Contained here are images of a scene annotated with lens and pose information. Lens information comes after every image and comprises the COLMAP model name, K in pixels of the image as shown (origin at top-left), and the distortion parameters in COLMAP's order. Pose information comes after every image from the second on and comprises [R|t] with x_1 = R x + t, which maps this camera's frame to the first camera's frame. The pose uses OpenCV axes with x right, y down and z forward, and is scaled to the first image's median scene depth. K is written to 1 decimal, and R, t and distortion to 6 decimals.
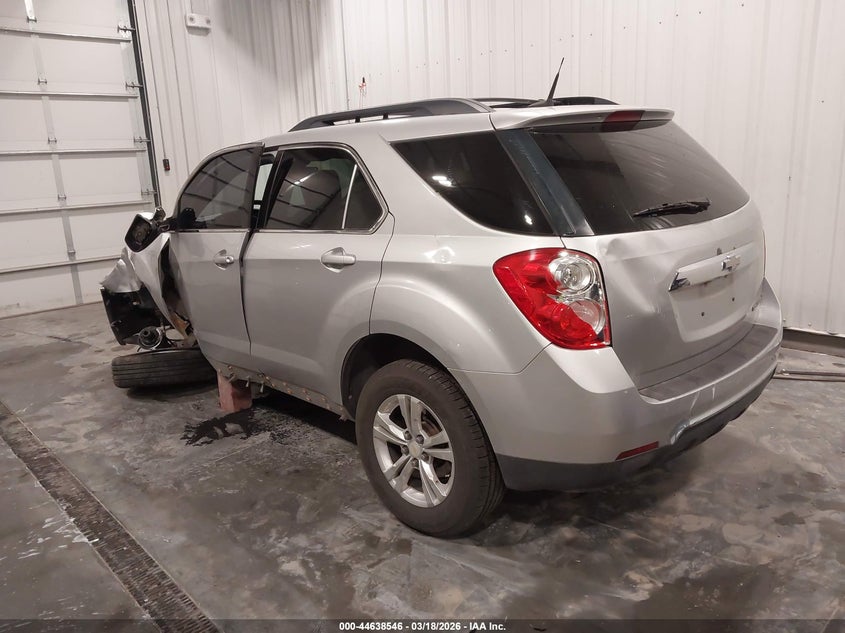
lens RADIAL K [[652.9, 0, 418.7], [0, 652.9, 316.2], [0, 0, 1]] dist [-0.012433, -0.012881]
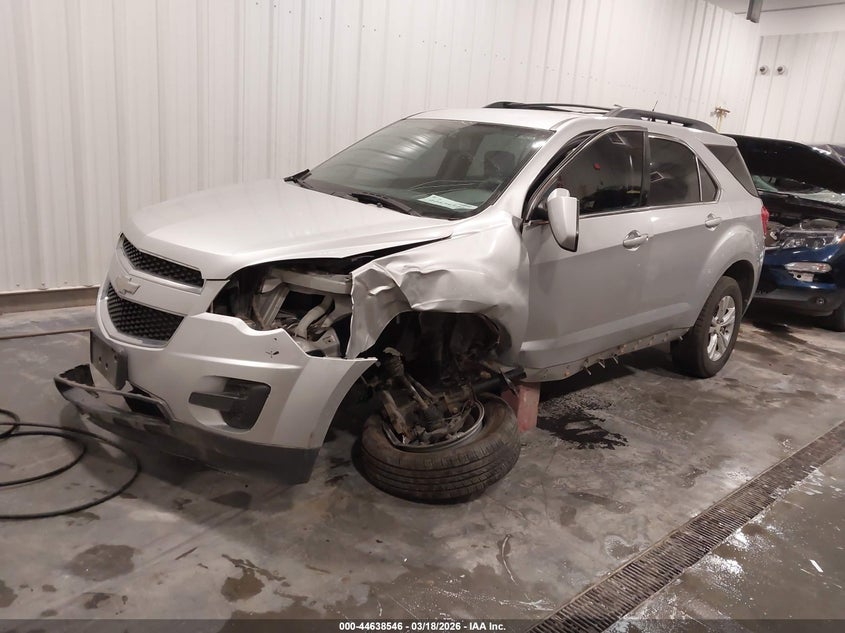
lens RADIAL K [[652.9, 0, 418.7], [0, 652.9, 316.2], [0, 0, 1]] dist [-0.012433, -0.012881]
pose [[0.039166, -0.207988, 0.977347, -1.852336], [0.165121, 0.965998, 0.198956, -0.320940], [-0.985495, 0.153589, 0.072177, 1.789973]]
